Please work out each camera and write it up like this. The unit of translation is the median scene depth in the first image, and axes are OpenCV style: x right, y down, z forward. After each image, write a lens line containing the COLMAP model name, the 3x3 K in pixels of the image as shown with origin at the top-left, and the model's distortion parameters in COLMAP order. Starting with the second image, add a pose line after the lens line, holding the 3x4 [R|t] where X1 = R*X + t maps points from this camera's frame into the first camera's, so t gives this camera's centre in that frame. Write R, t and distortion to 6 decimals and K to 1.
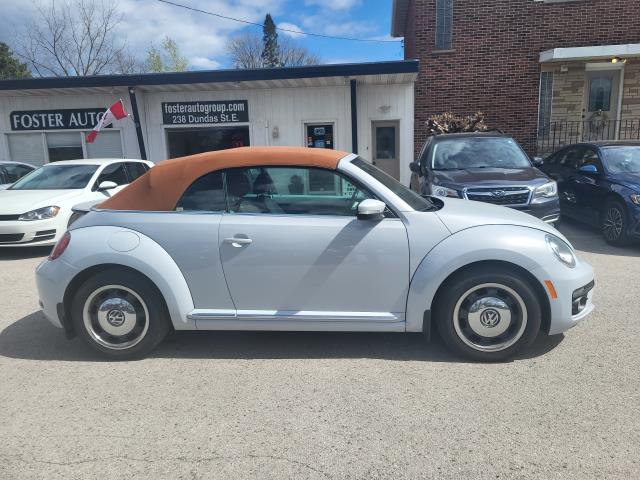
lens RADIAL K [[486.9, 0, 322.1], [0, 486.9, 241.2], [0, 0, 1]] dist [0.060374, -0.045168]
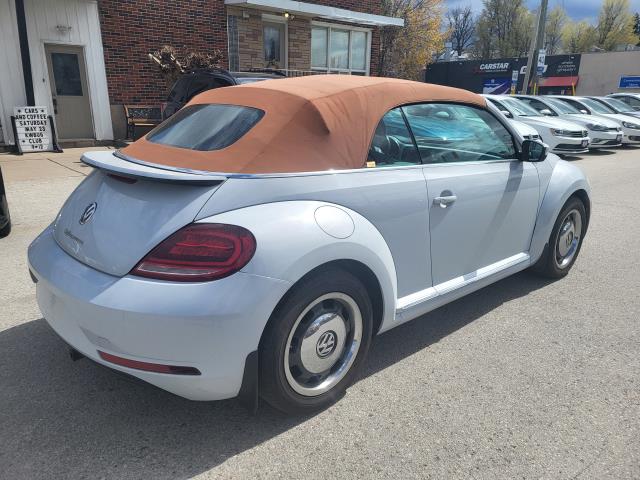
lens RADIAL K [[486.9, 0, 322.2], [0, 486.9, 240.9], [0, 0, 1]] dist [0.060374, -0.045168]
pose [[0.673077, -0.172960, 0.719063, -0.232595], [0.094174, 0.984398, 0.148631, -0.018776], [-0.733552, -0.032323, 0.678864, 0.160453]]
